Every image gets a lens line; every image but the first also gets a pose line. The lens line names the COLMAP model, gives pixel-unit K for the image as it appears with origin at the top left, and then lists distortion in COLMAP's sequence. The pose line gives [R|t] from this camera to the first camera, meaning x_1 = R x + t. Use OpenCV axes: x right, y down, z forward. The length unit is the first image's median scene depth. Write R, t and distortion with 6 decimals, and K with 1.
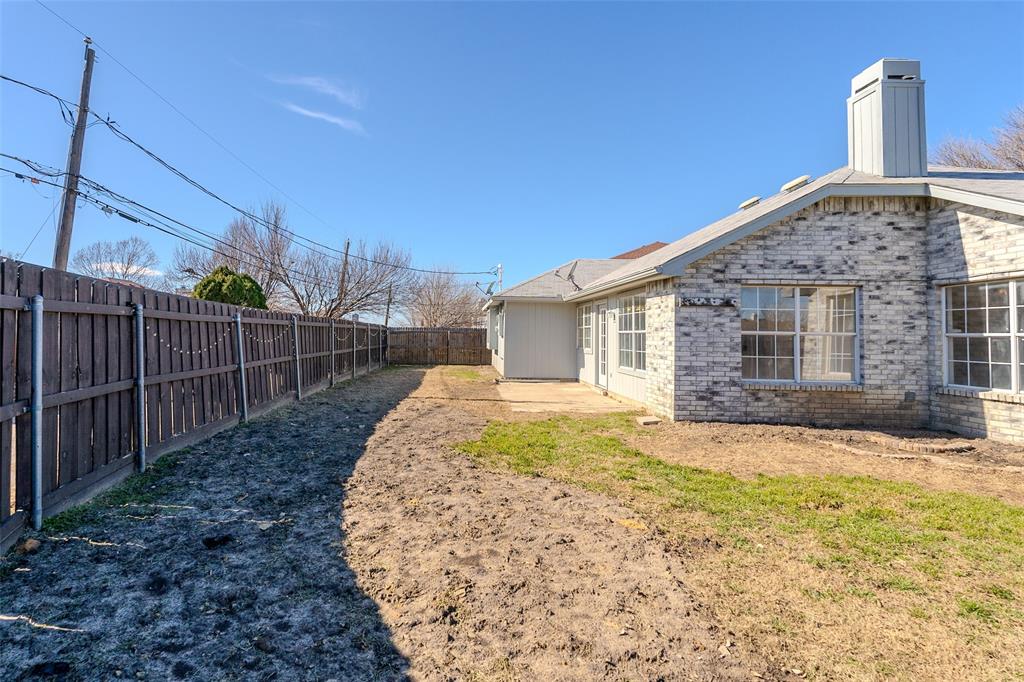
lens RADIAL K [[471.1, 0, 445.8], [0, 471.1, 317.2], [0, 0, 1]] dist [-0.001993, 0.000706]
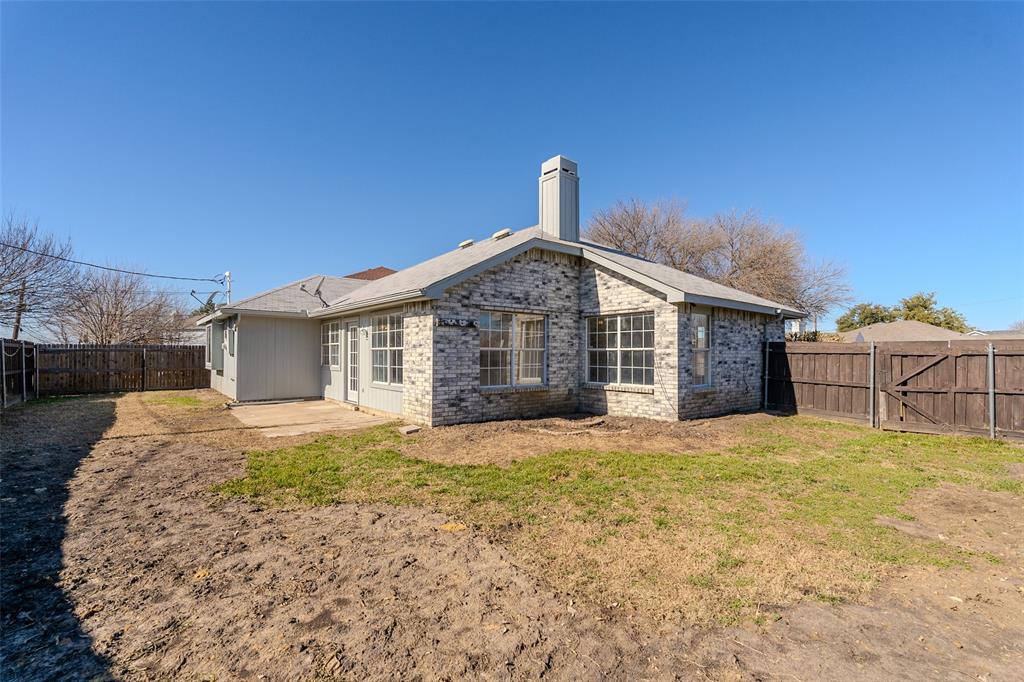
lens RADIAL K [[447.5, 0, 505.0], [0, 447.5, 350.2], [0, 0, 1]] dist [-0.001413, -0.000295]
pose [[0.755775, -0.007392, 0.654790, -0.086188], [-0.015249, 0.999466, 0.028883, 0.001861], [-0.654654, -0.031814, 0.755259, 0.077276]]
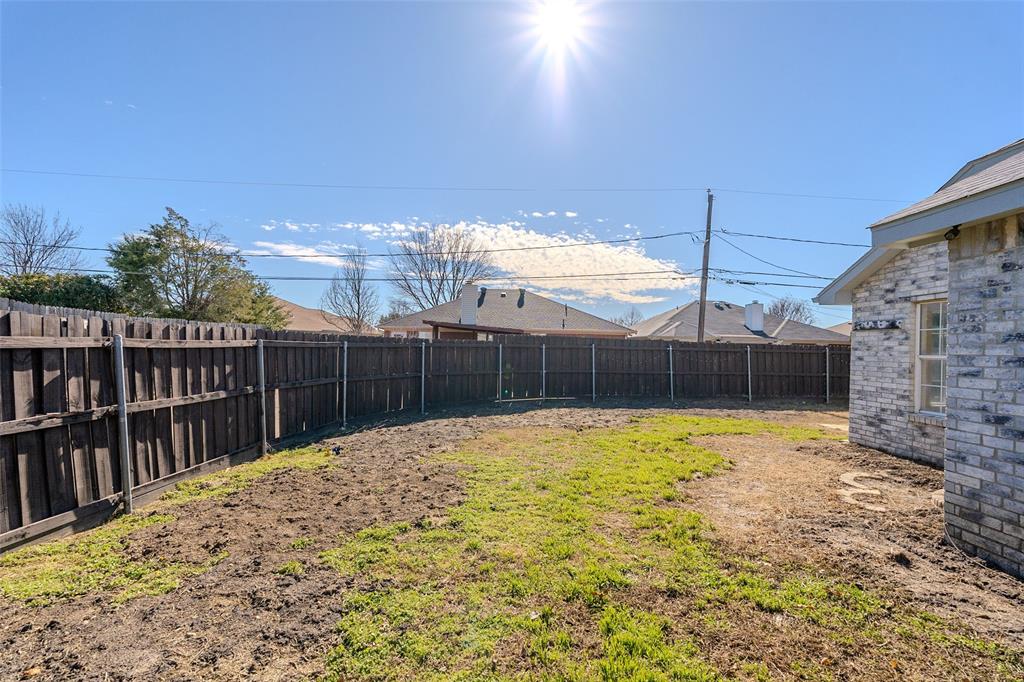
lens RADIAL K [[471.1, 0, 506.7], [0, 471.1, 338.6], [0, 0, 1]] dist [-0.001993, 0.000706]
pose [[0.072888, -0.034540, -0.996742, 1.468925], [0.017496, 0.999291, -0.033349, 0.014415], [0.997187, -0.015008, 0.073441, 0.177464]]
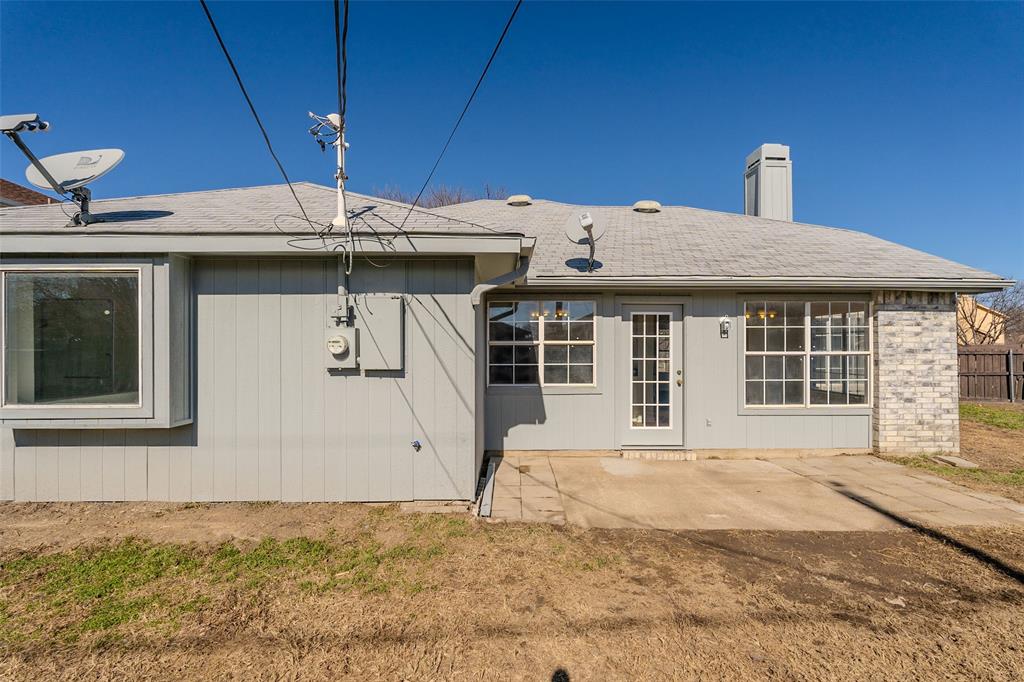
lens RADIAL K [[438.5, 0, 513.7], [0, 438.5, 339.5], [0, 0, 1]] dist [-0.003310, 0.000175]
pose [[-0.034796, -0.006741, 0.999372, -0.315490], [-0.039530, 0.999204, 0.005363, 0.032227], [-0.998612, -0.039318, -0.035035, 1.888305]]
